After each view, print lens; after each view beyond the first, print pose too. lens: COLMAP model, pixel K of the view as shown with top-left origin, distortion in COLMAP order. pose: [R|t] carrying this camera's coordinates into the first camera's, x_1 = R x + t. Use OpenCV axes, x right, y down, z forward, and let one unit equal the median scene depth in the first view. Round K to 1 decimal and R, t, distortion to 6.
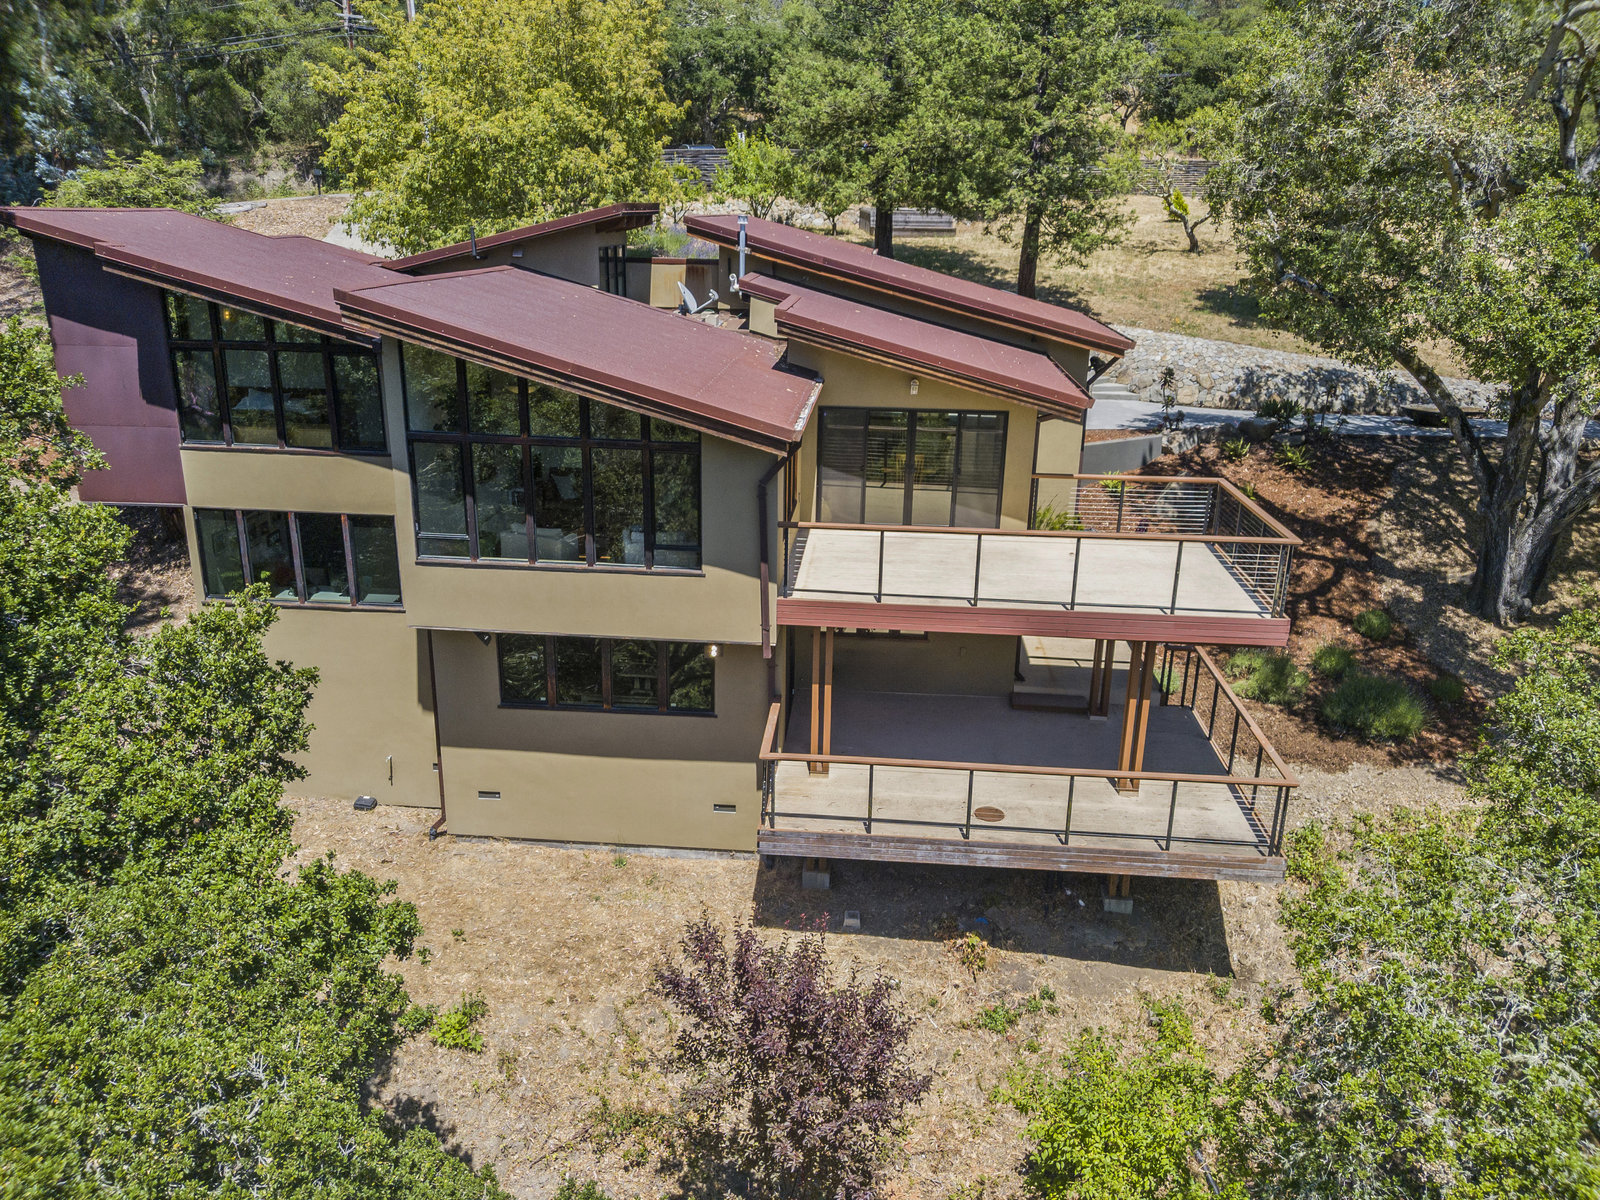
lens RADIAL K [[1176.0, 0, 800.0], [0, 1176.0, 600.0], [0, 0, 1]] dist [-0.001888, -0.001972]
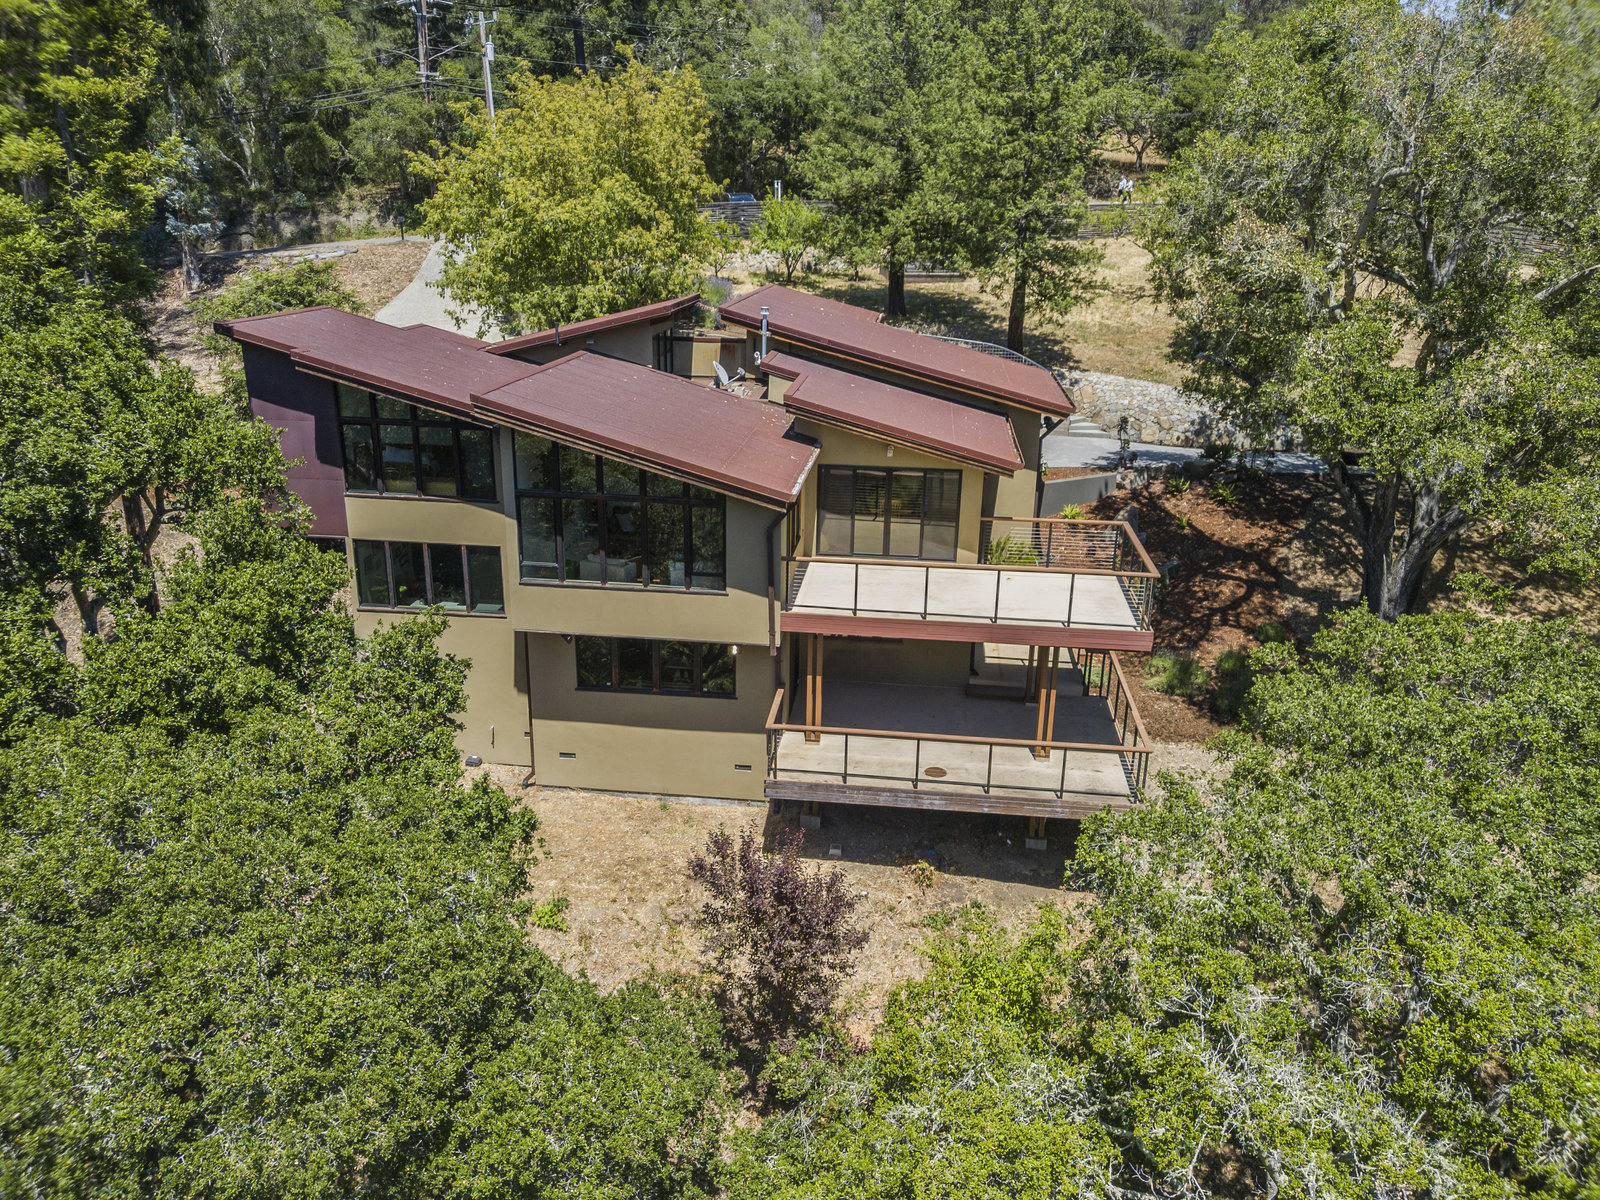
lens RADIAL K [[1188.1, 0, 800.0], [0, 1188.1, 600.0], [0, 0, 1]] dist [0.003068, 0.000665]
pose [[0.999260, 0.010005, -0.037132, 0.046192], [-0.009894, 0.999946, 0.003148, -0.017078], [0.037161, -0.002778, 0.999305, -0.326396]]
